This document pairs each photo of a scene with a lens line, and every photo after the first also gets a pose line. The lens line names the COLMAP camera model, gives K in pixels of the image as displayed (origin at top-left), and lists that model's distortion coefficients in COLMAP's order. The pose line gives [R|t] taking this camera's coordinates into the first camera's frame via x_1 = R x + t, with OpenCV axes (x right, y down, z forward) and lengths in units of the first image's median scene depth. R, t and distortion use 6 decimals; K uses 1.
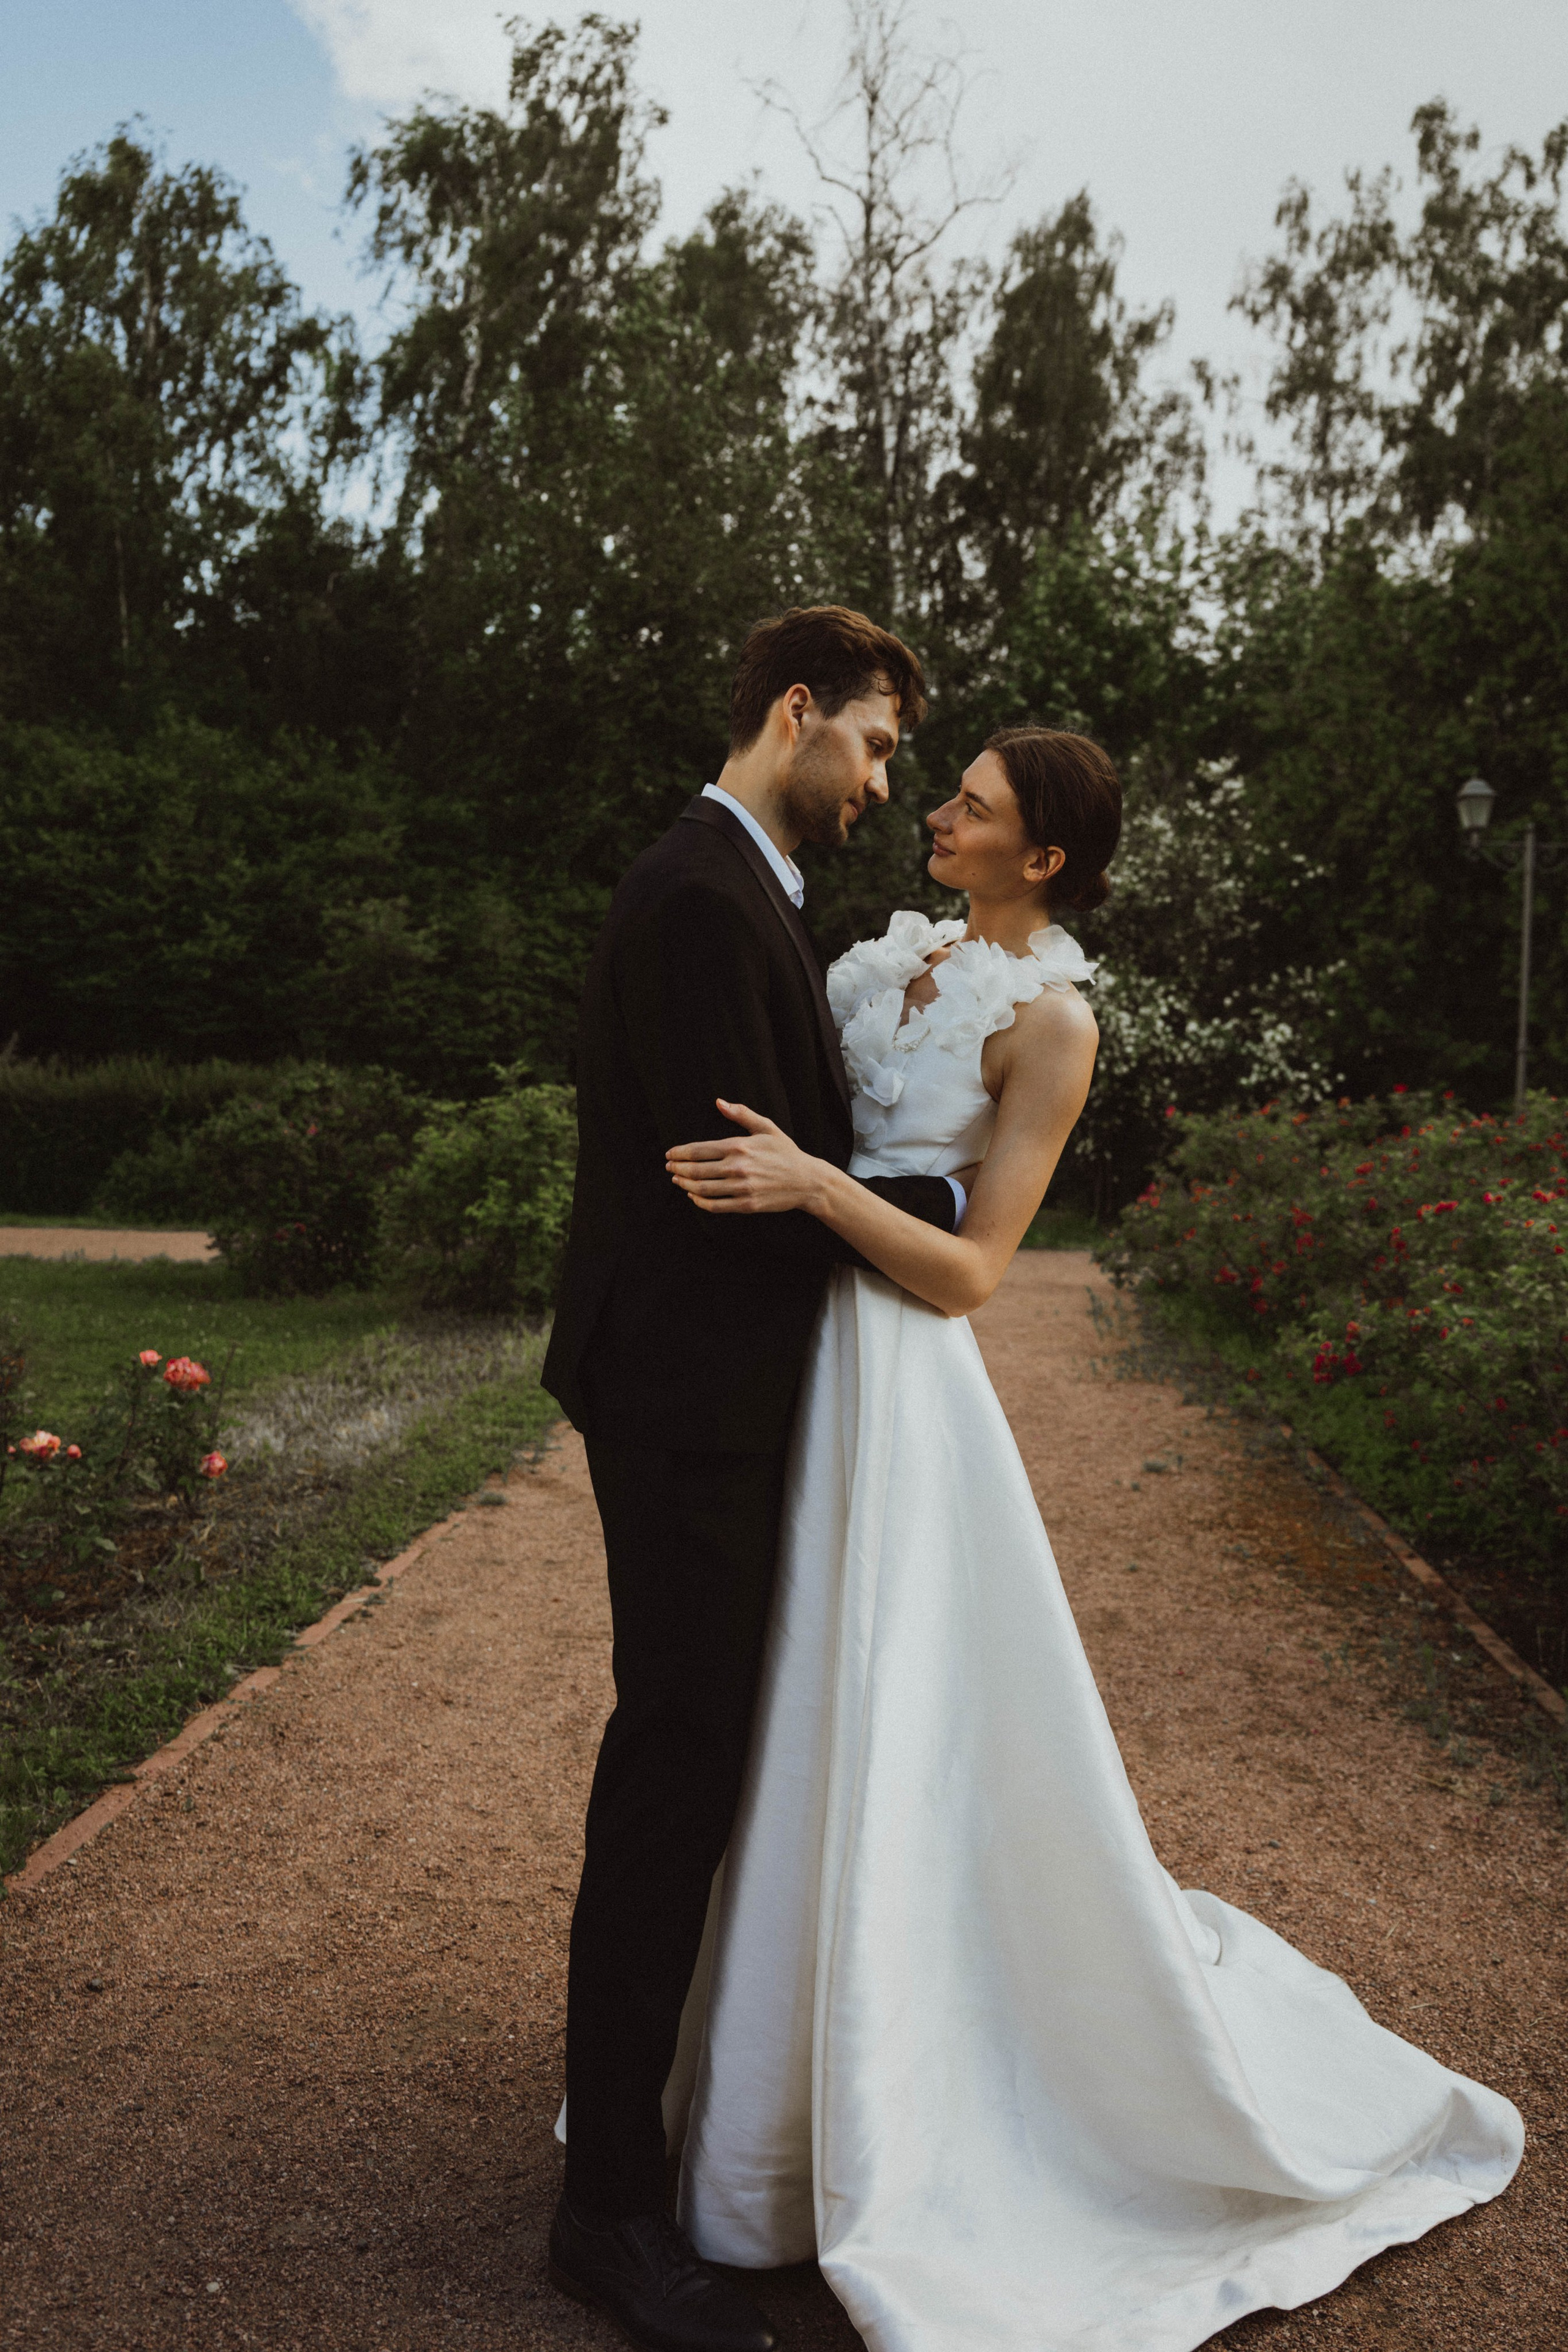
lens RADIAL K [[2054.5, 0, 763.6], [0, 2054.5, 1152.7], [0, 0, 1]] dist [-0.112911, 0.085033]
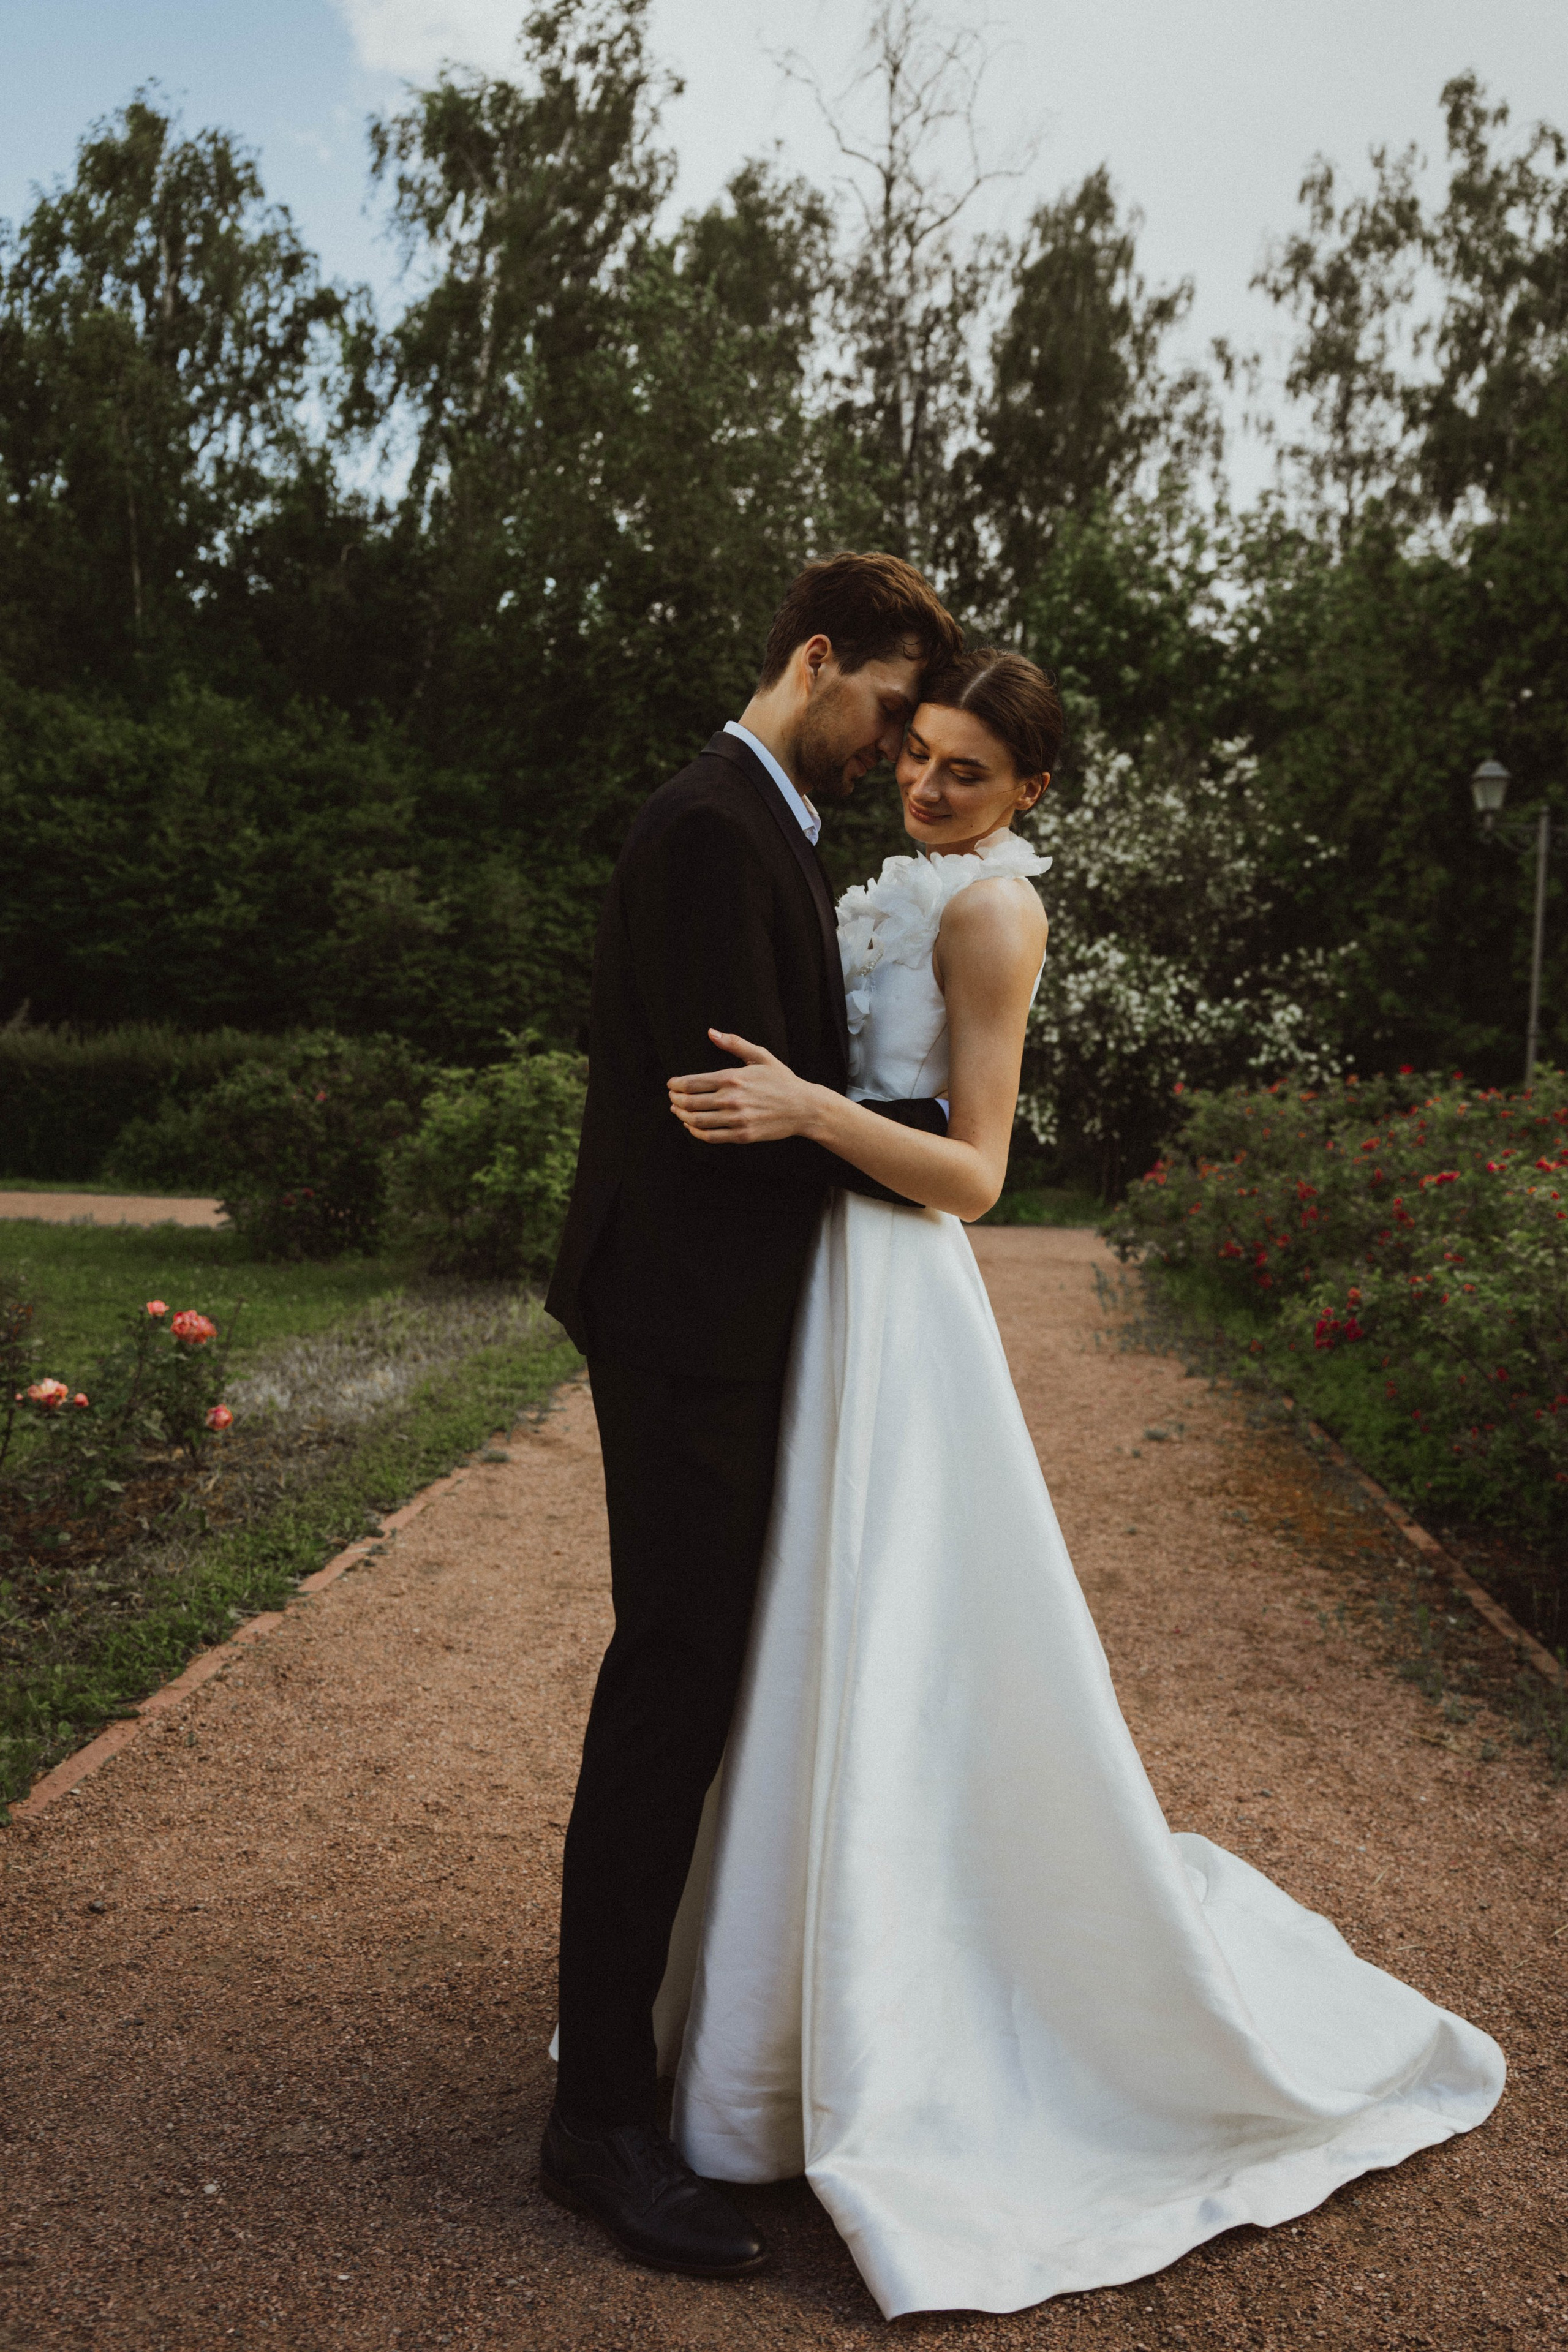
lens RADIAL K [[2054.5, 0, 749.5], [0, 2054.5, 1168.7], [0, 0, 1]] dist [-0.112911, 0.085033]
pose [[0.999866, 0.012292, -0.010799, 0.000427], [-0.012101, 0.999774, 0.017500, 0.002844], [0.011011, -0.017367, 0.999789, -0.001049]]
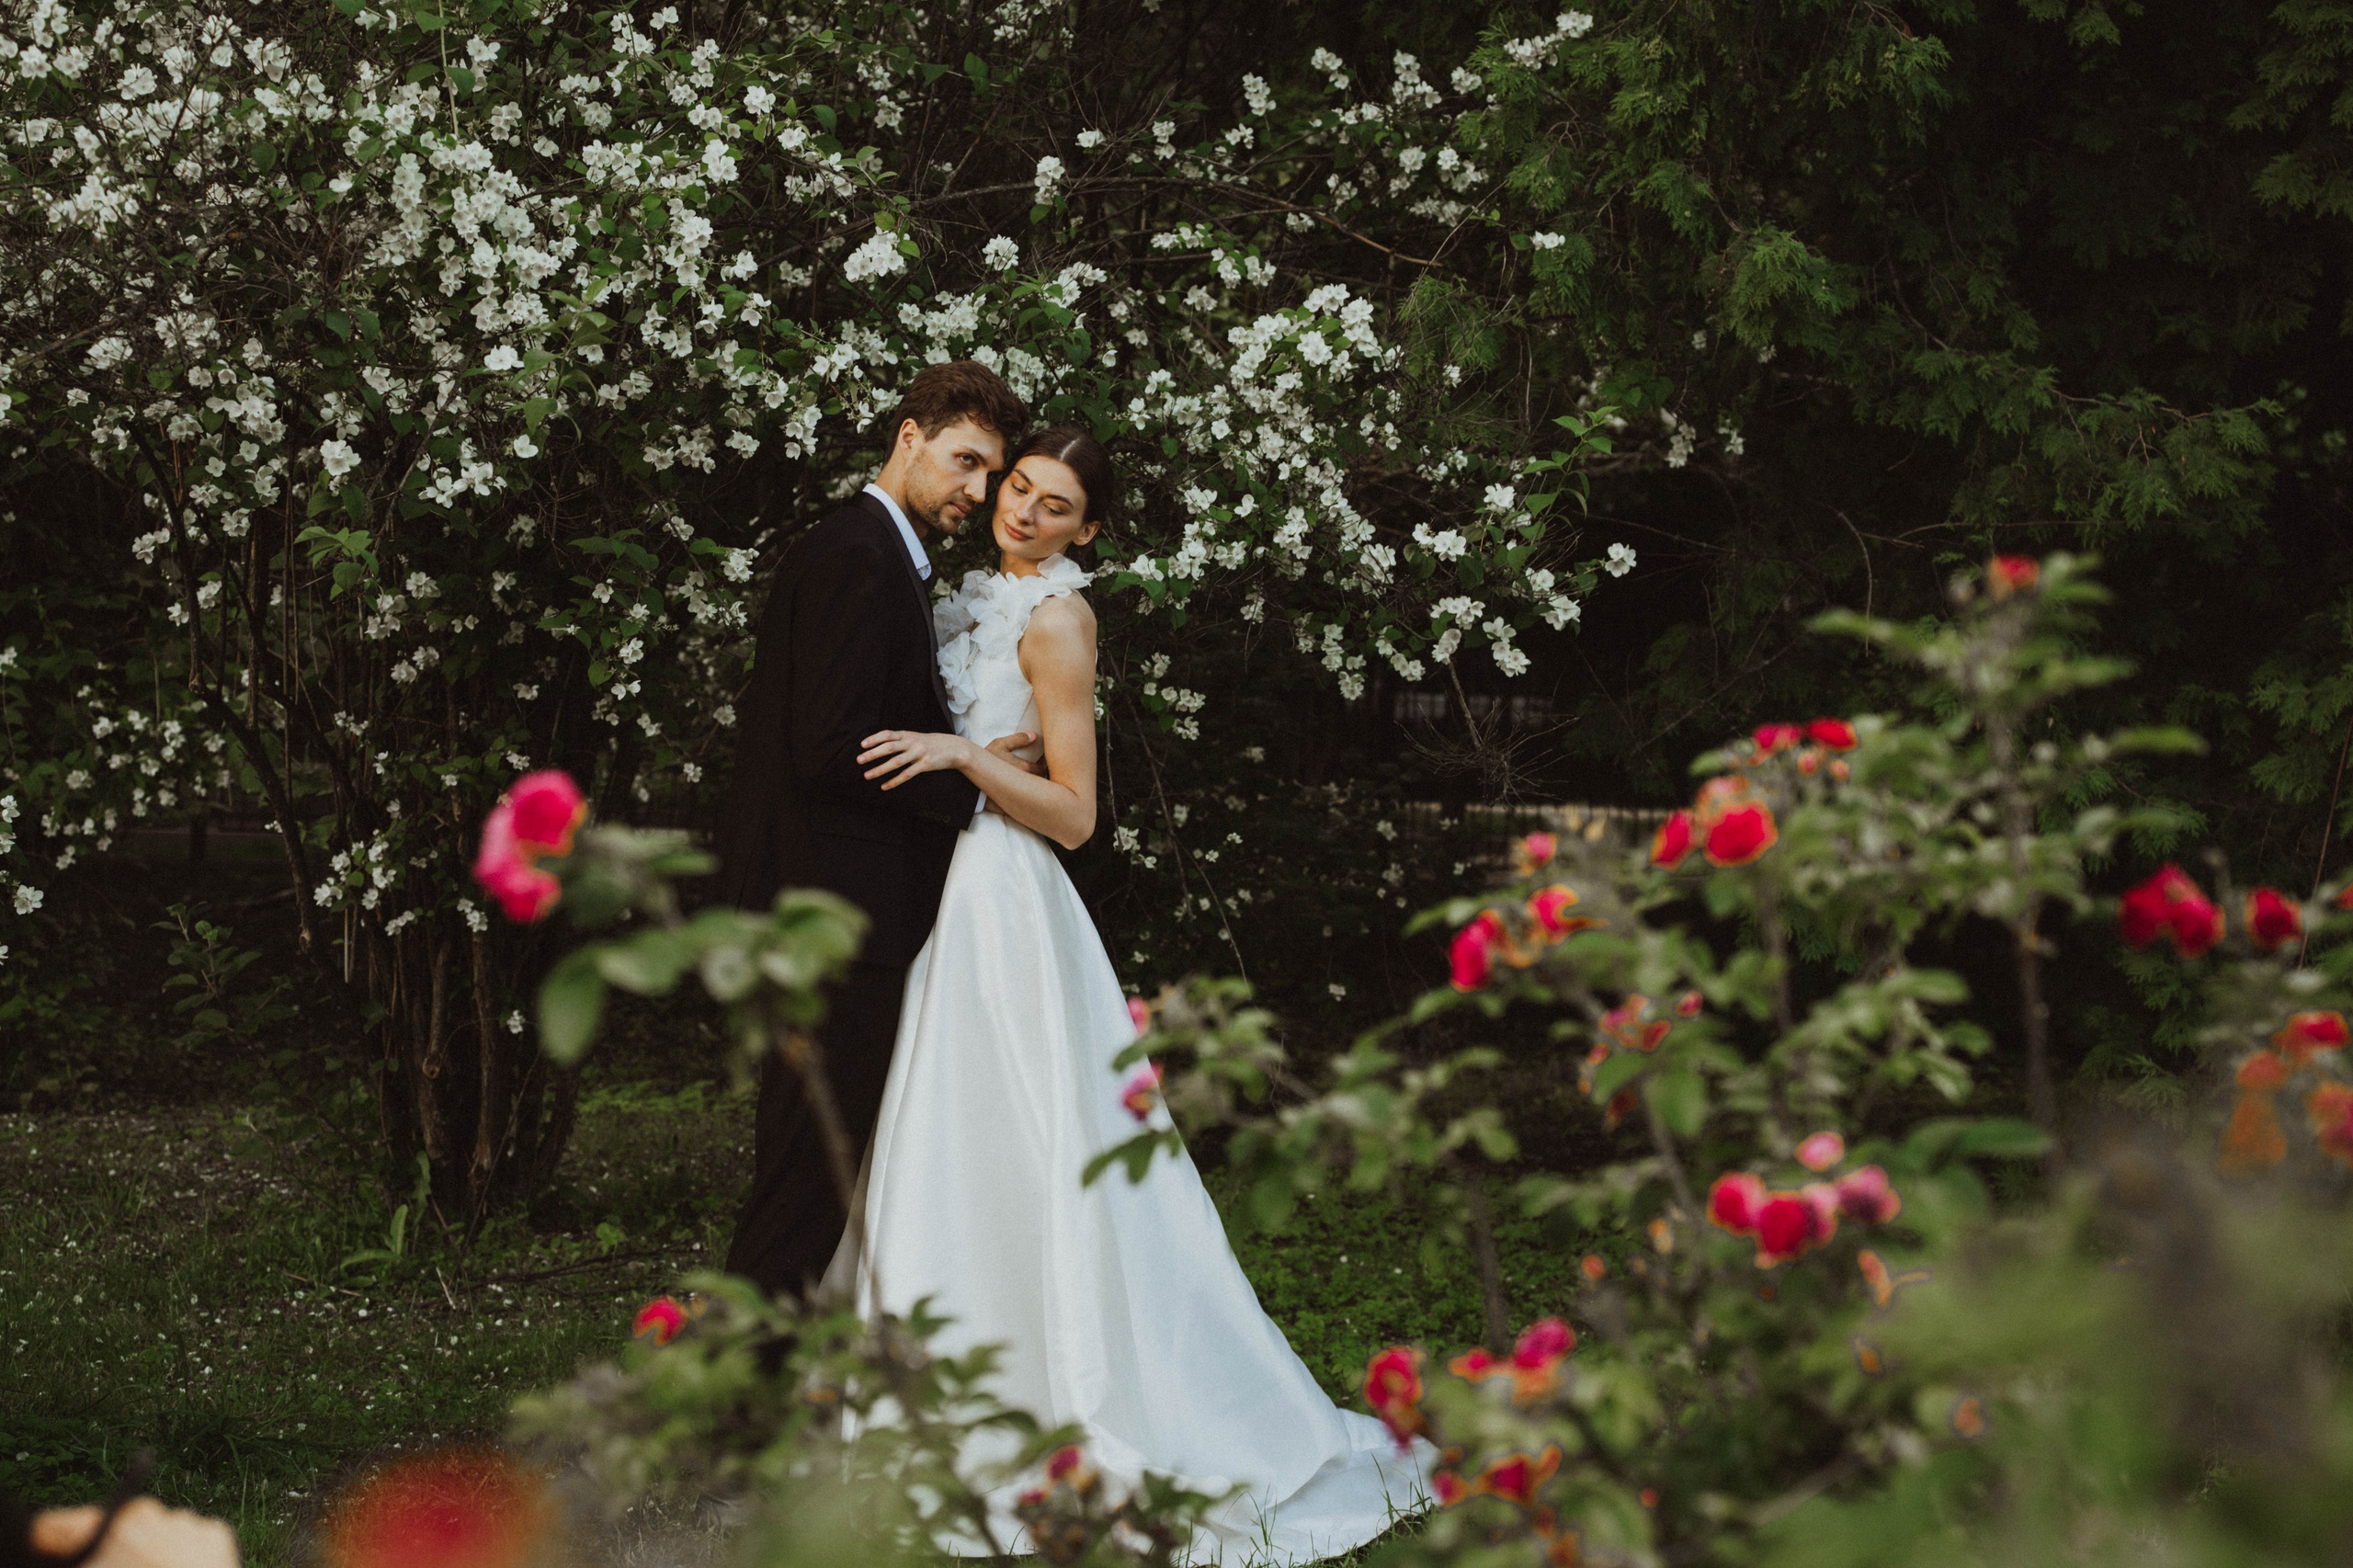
lens RADIAL K [[4129.1, 0, 1194.4], [0, 4129.1, 808.6], [0, 0, 1]] dist [0.453811, 0.000000]
pose [[0.958571, 0.005567, 0.284800, 0.129725], [-0.009204, 0.999892, 0.011433, -0.017098], [-0.284706, -0.013581, 0.958519, 0.627004]]
